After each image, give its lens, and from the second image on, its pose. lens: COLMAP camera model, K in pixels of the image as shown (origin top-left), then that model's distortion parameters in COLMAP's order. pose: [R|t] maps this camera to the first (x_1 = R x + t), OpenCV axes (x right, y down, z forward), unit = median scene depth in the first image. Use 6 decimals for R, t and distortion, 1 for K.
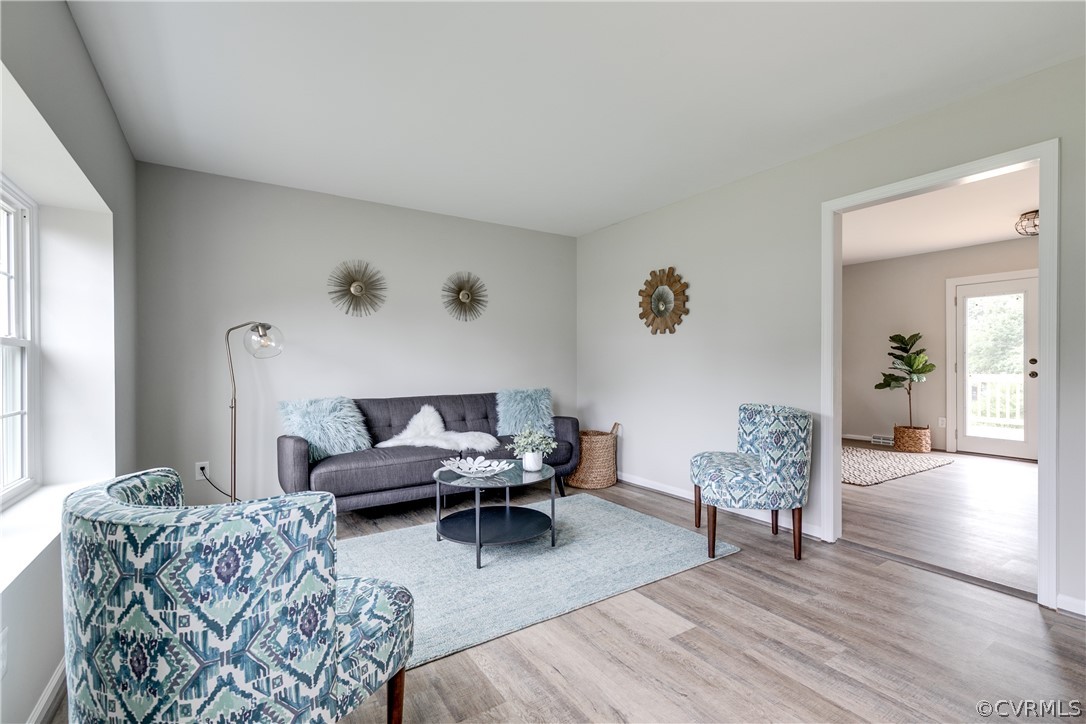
lens RADIAL K [[485.0, 0, 543.4], [0, 485.0, 365.2], [0, 0, 1]] dist [0.011586, -0.002705]
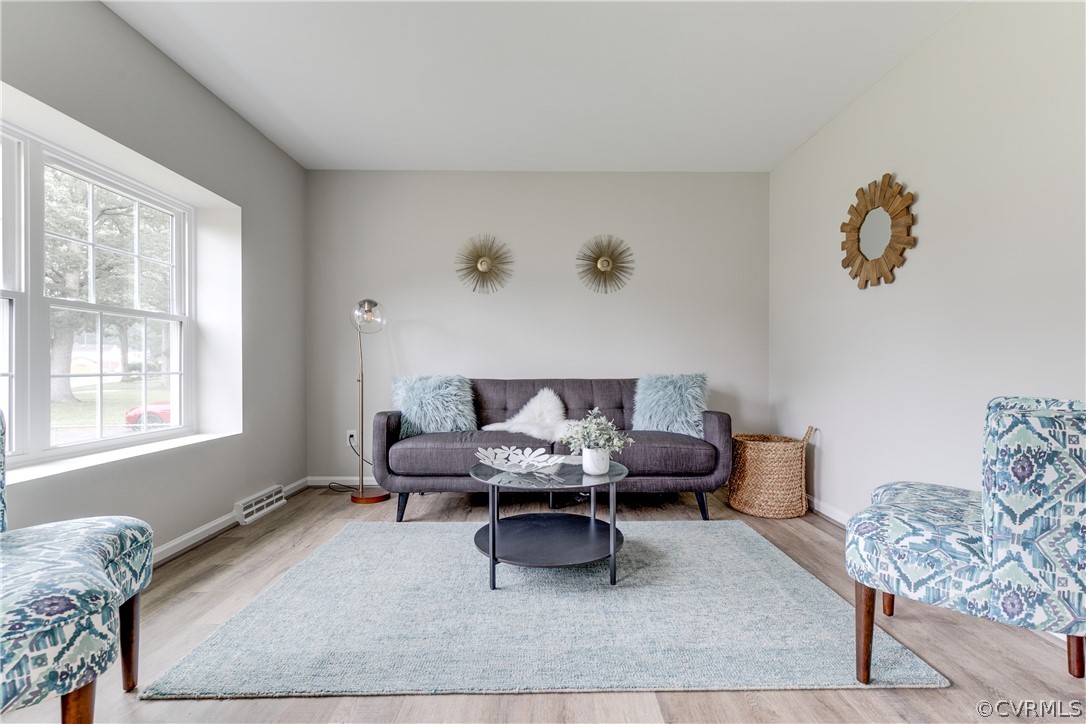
lens RADIAL K [[485.0, 0, 542.4], [0, 485.0, 365.3], [0, 0, 1]] dist [0.011586, -0.002705]
pose [[0.844896, 0.005861, -0.534899, 0.244788], [-0.006409, 0.999979, 0.000834, 0.042766], [0.534893, 0.002724, 0.844916, 0.273868]]
